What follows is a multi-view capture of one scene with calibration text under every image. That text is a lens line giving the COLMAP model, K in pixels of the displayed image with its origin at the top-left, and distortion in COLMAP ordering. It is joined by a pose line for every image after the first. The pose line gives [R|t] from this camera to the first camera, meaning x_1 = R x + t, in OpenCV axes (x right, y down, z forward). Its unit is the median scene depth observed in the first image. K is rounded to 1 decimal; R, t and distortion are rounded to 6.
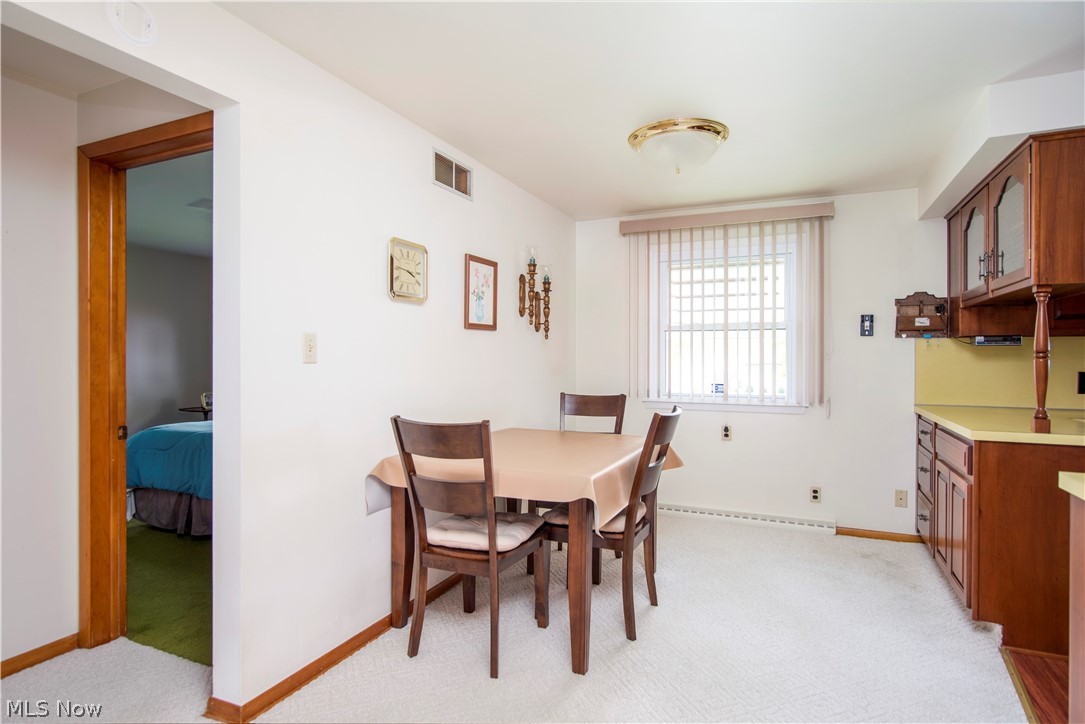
lens RADIAL K [[585.8, 0, 506.8], [0, 585.8, 362.8], [0, 0, 1]] dist [-0.004615, -0.001613]
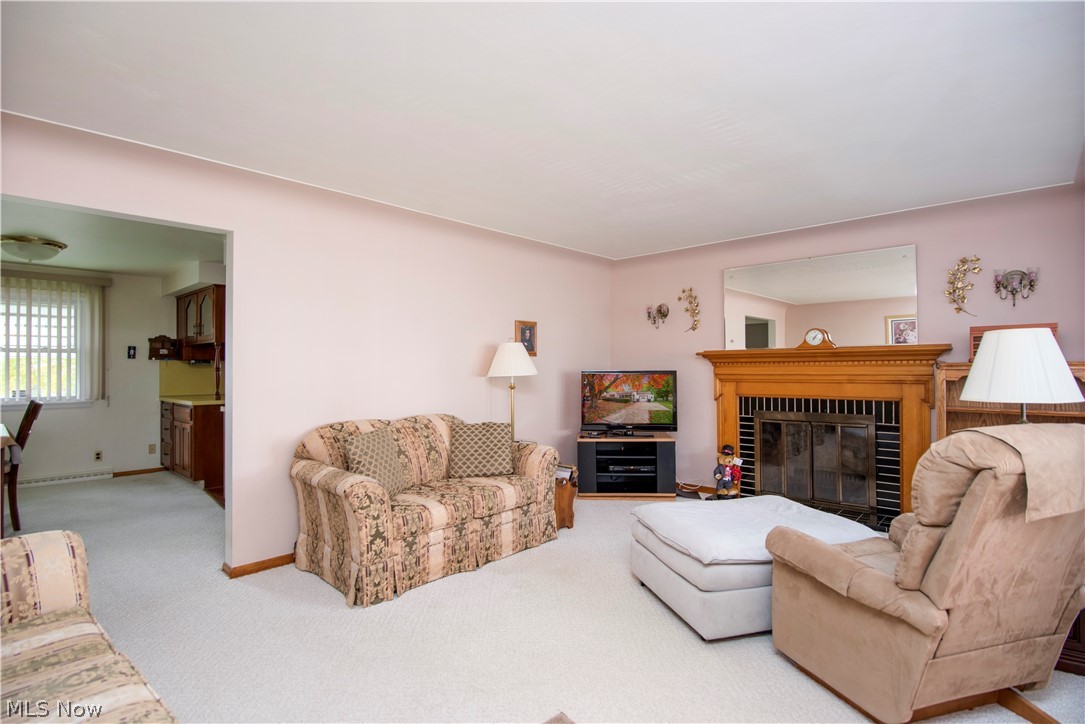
lens RADIAL K [[541.7, 0, 545.8], [0, 541.7, 370.1], [0, 0, 1]] dist [0.001388, -0.001664]
pose [[0.295969, 0.001022, 0.955197, -0.602115], [0.007097, 0.999969, -0.003269, 0.003581], [-0.955171, 0.007747, 0.295953, -0.701595]]
